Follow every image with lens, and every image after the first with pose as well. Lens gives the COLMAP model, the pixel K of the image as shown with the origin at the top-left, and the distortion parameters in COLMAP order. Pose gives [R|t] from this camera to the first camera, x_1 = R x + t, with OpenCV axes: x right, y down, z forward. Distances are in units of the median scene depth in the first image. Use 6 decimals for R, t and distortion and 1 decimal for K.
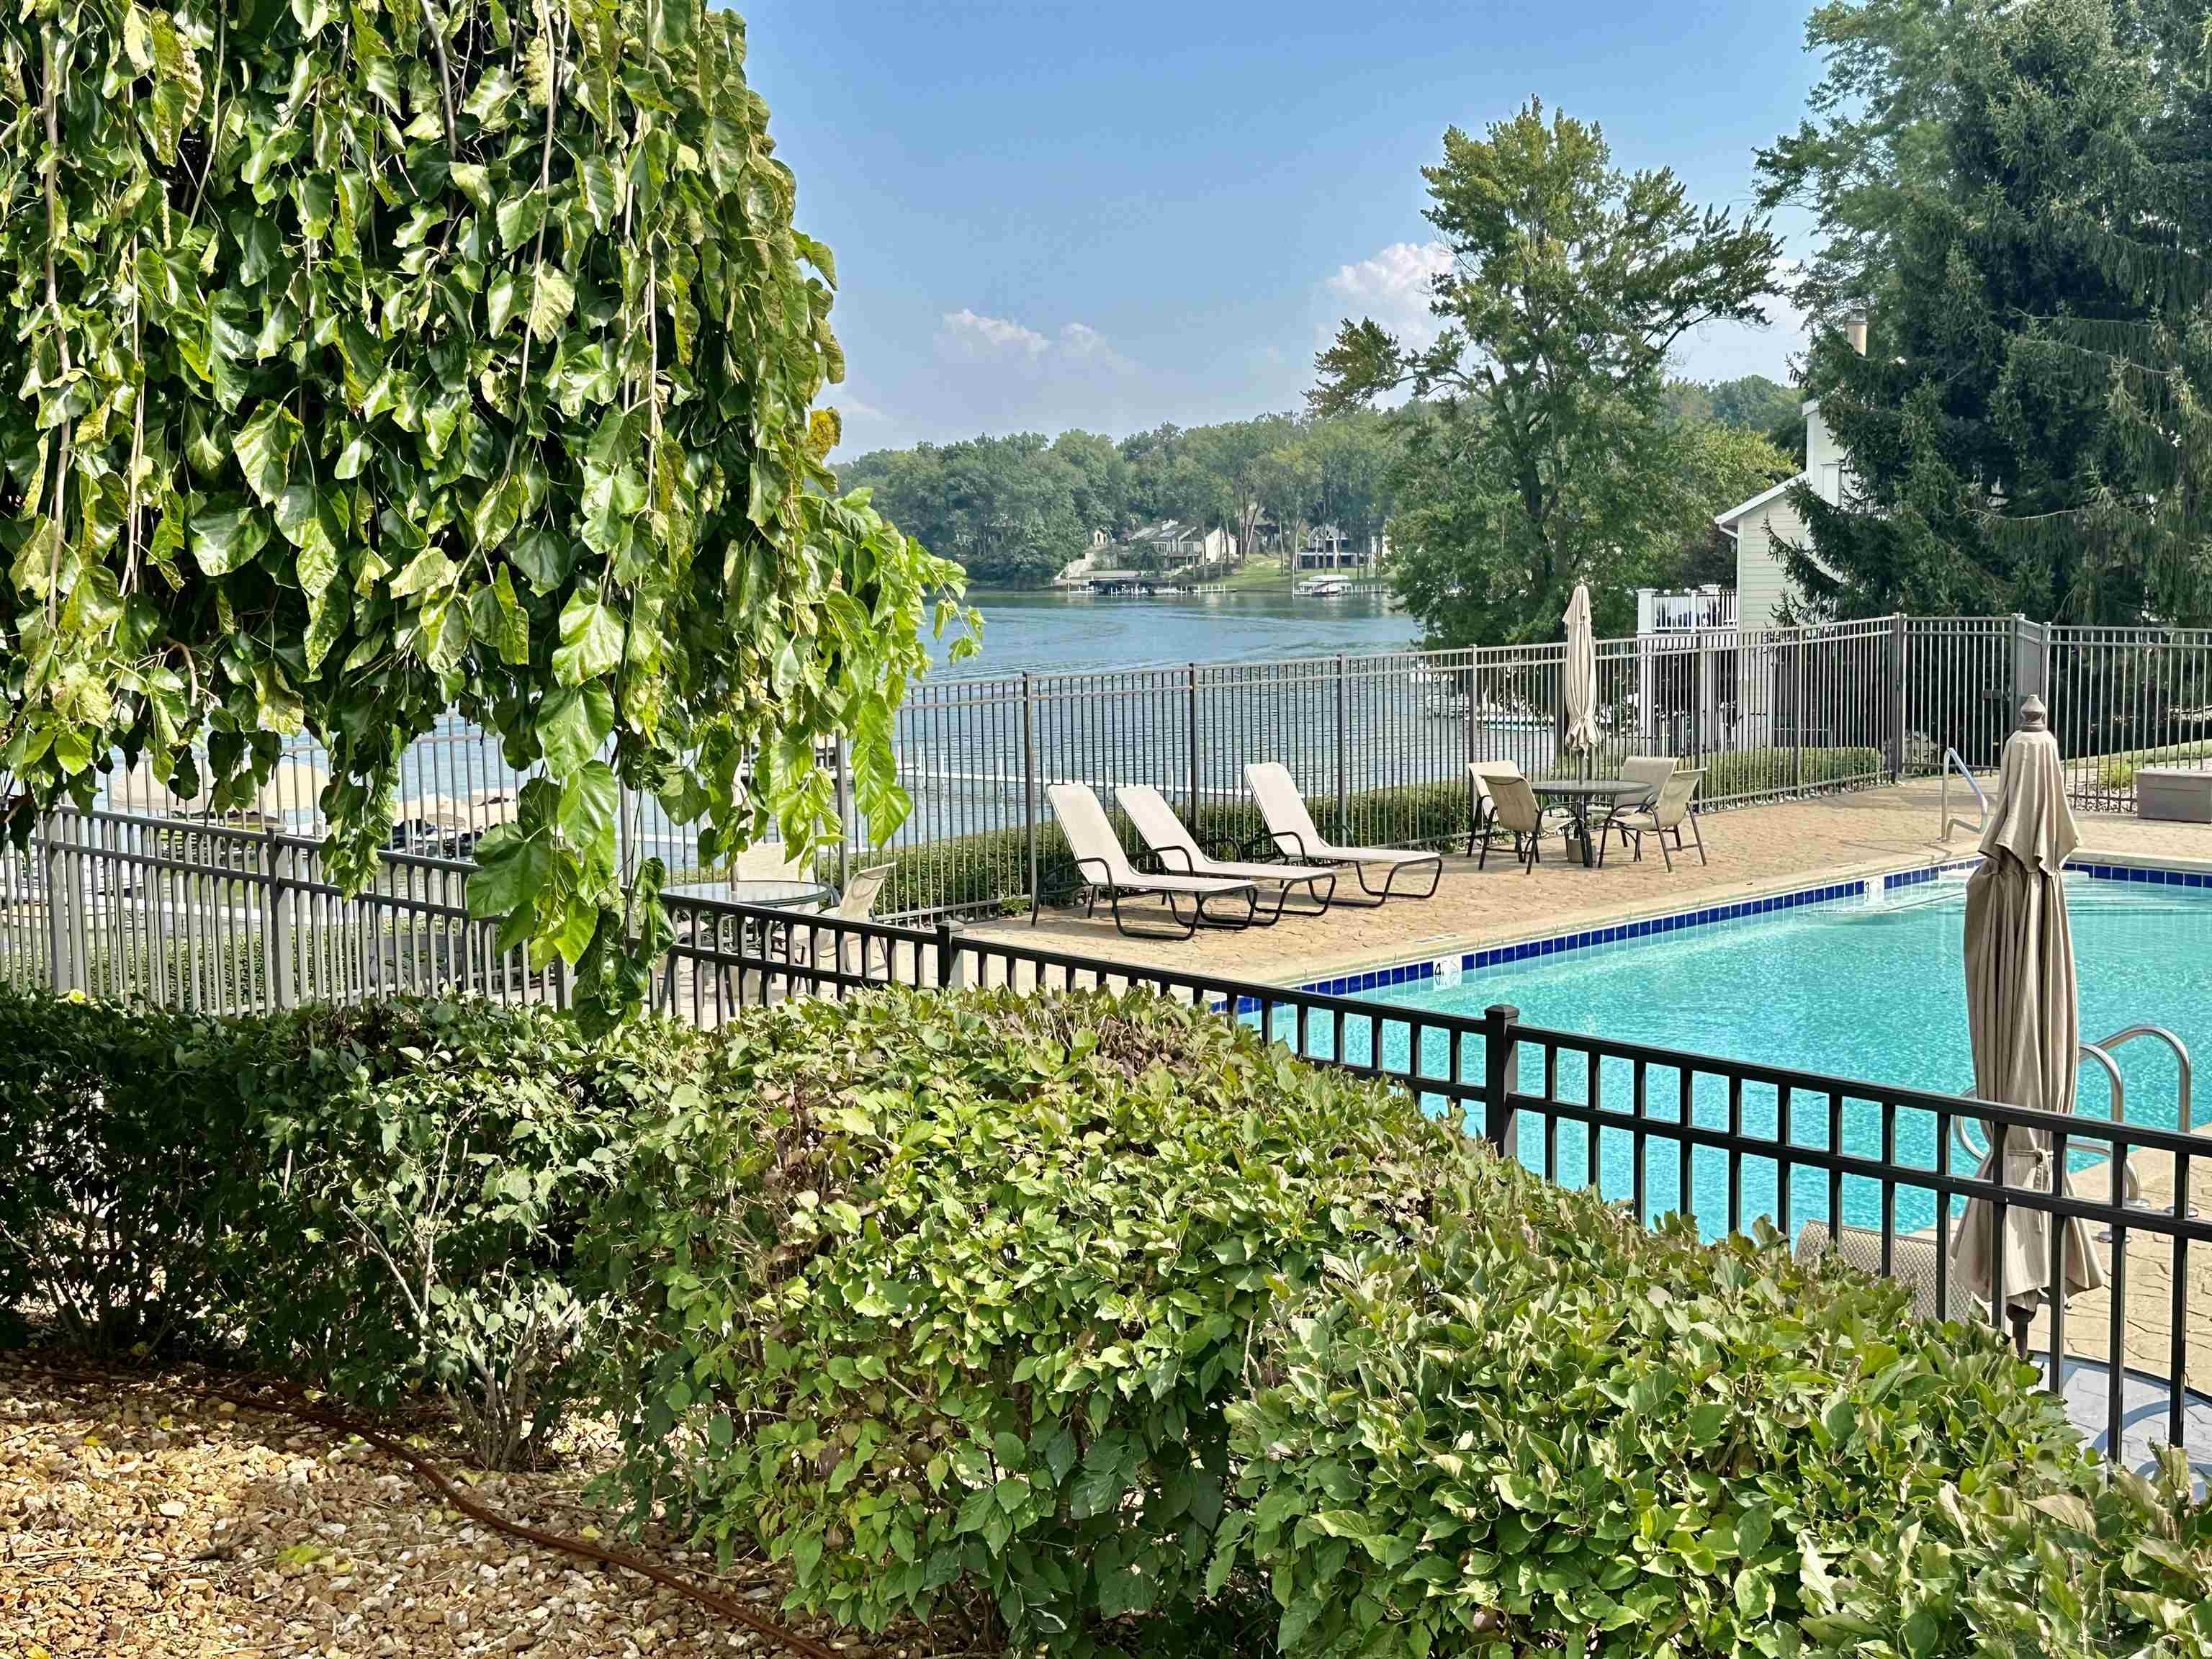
lens RADIAL K [[2599.1, 0, 1095.1], [0, 2599.1, 807.0], [0, 0, 1]] dist [0.085175, 0.000000]
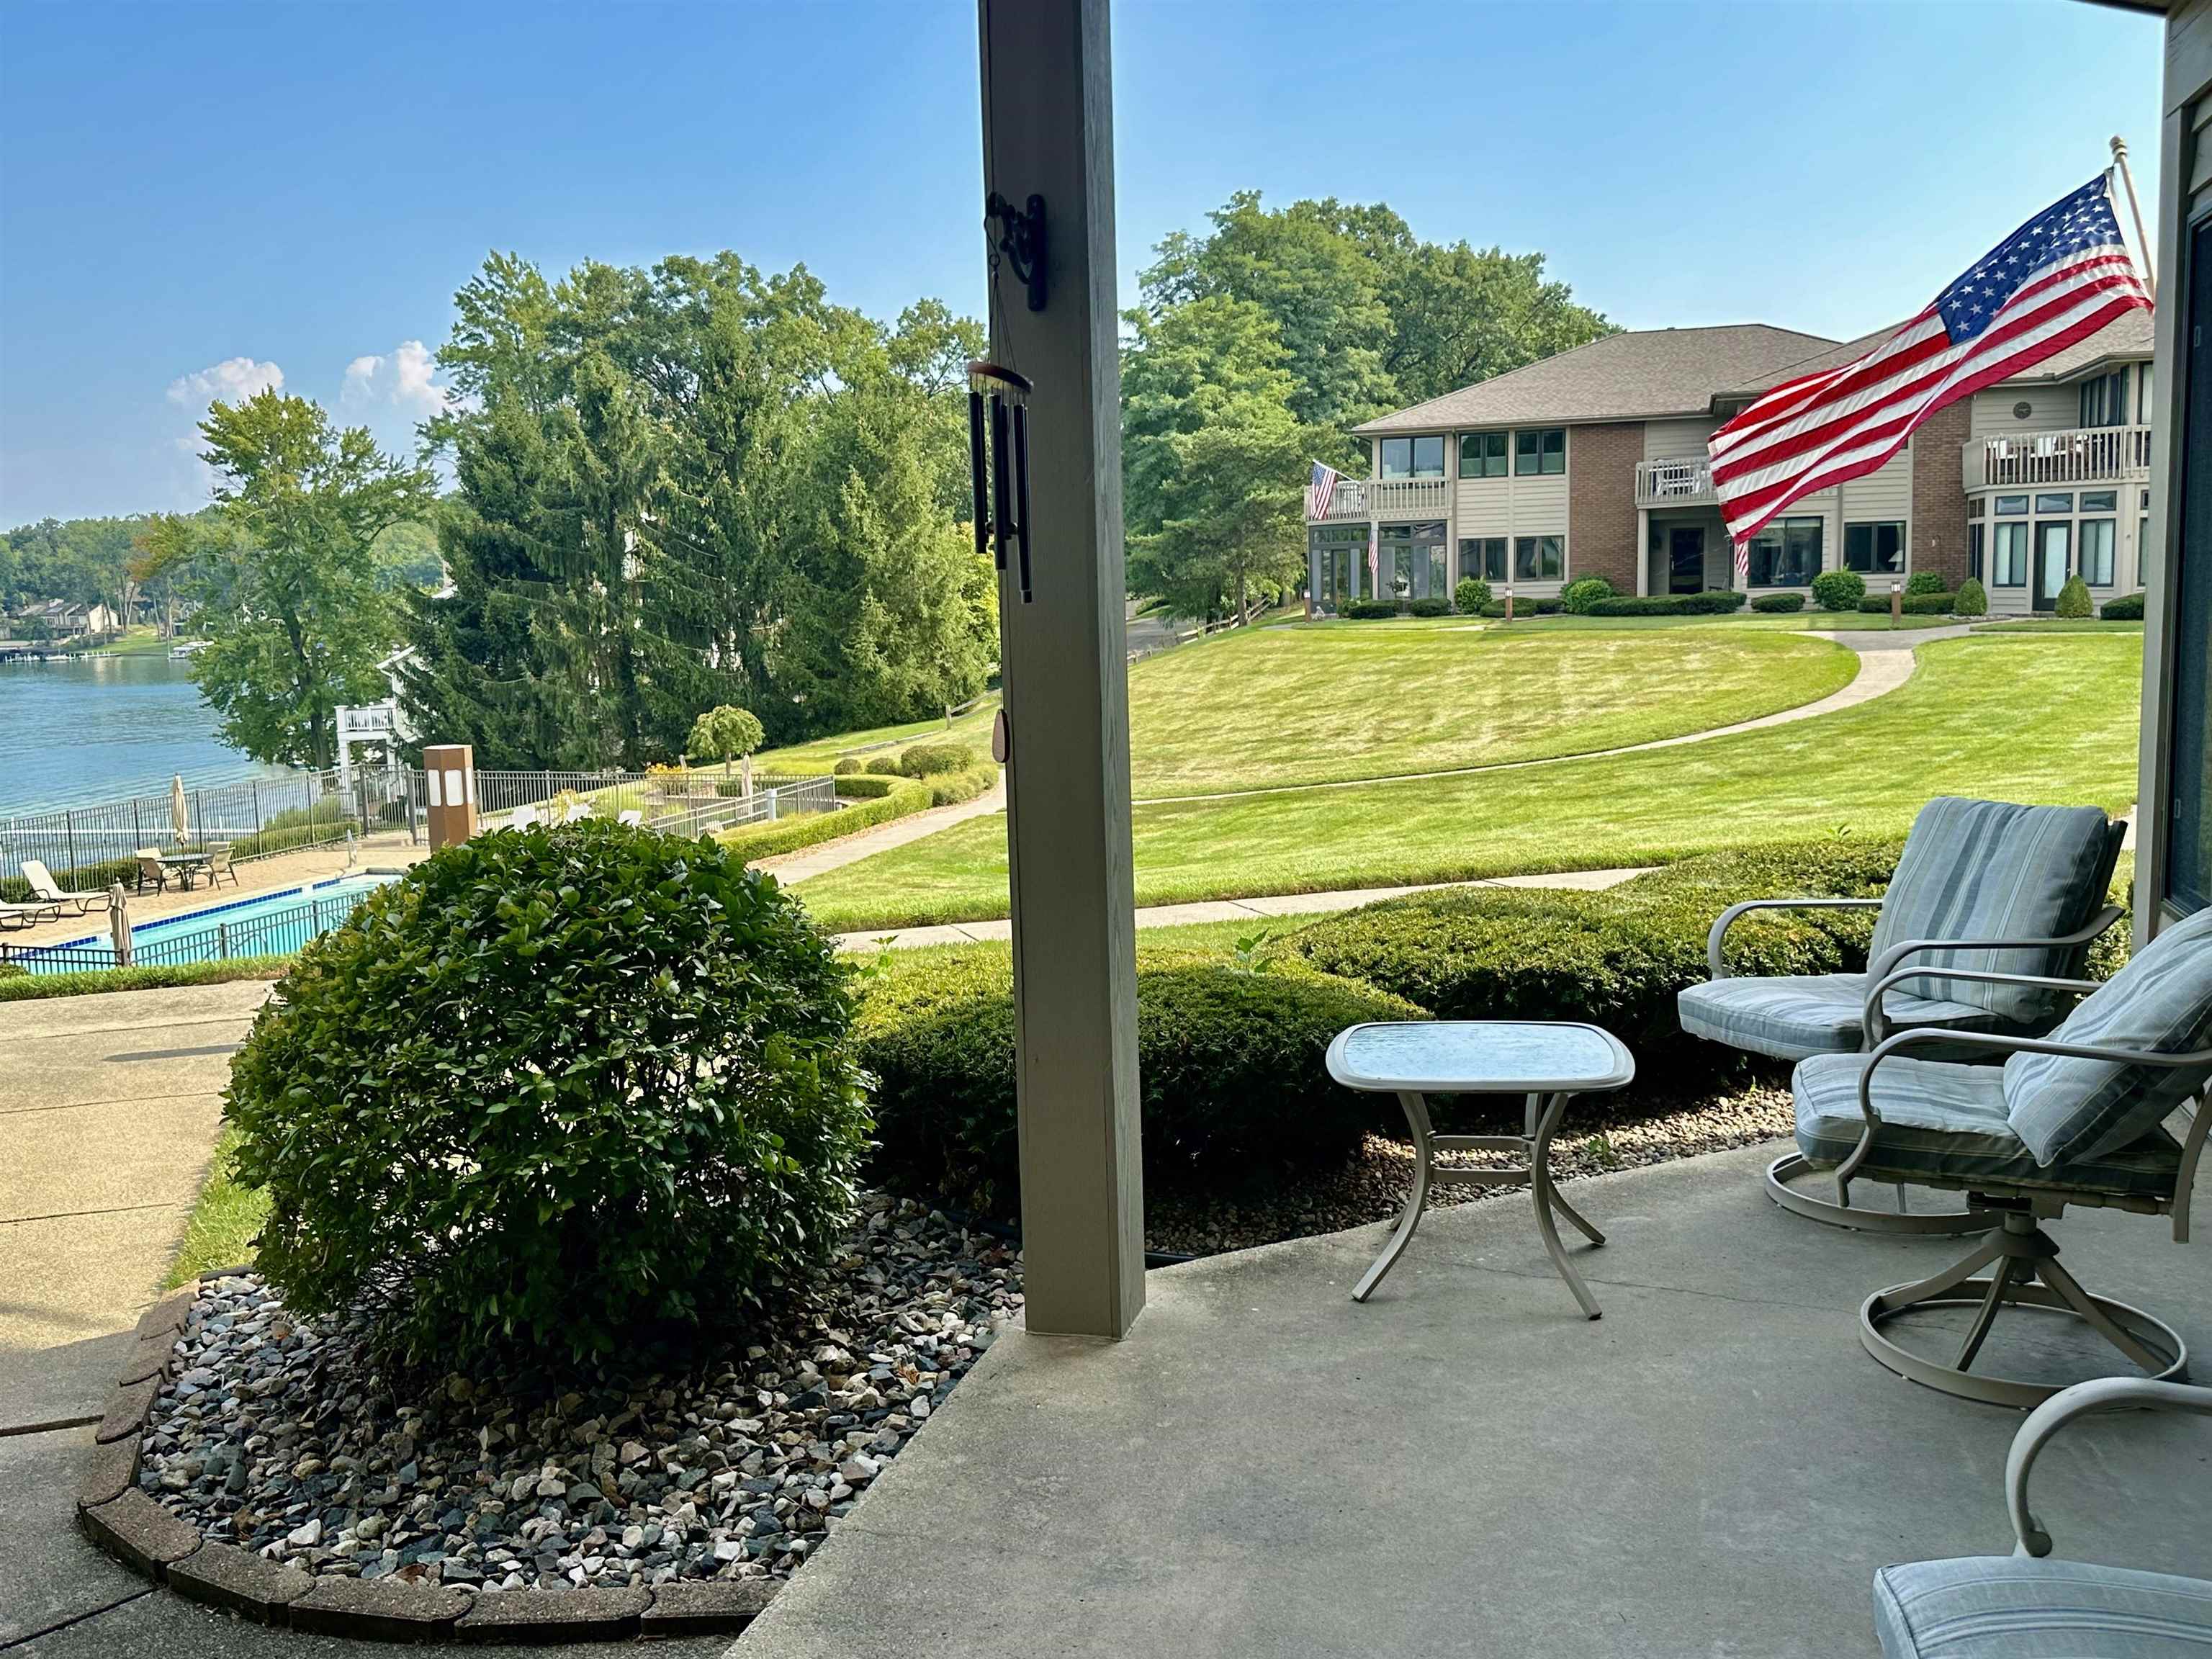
lens RADIAL K [[1909.8, 0, 1122.1], [0, 1909.8, 836.6], [0, 0, 1]] dist [0.045666, -0.112682]
pose [[0.862613, -0.071847, 0.500737, 0.012472], [0.060804, 0.997412, 0.038365, -0.011441], [-0.502197, -0.002647, 0.864749, -0.262669]]
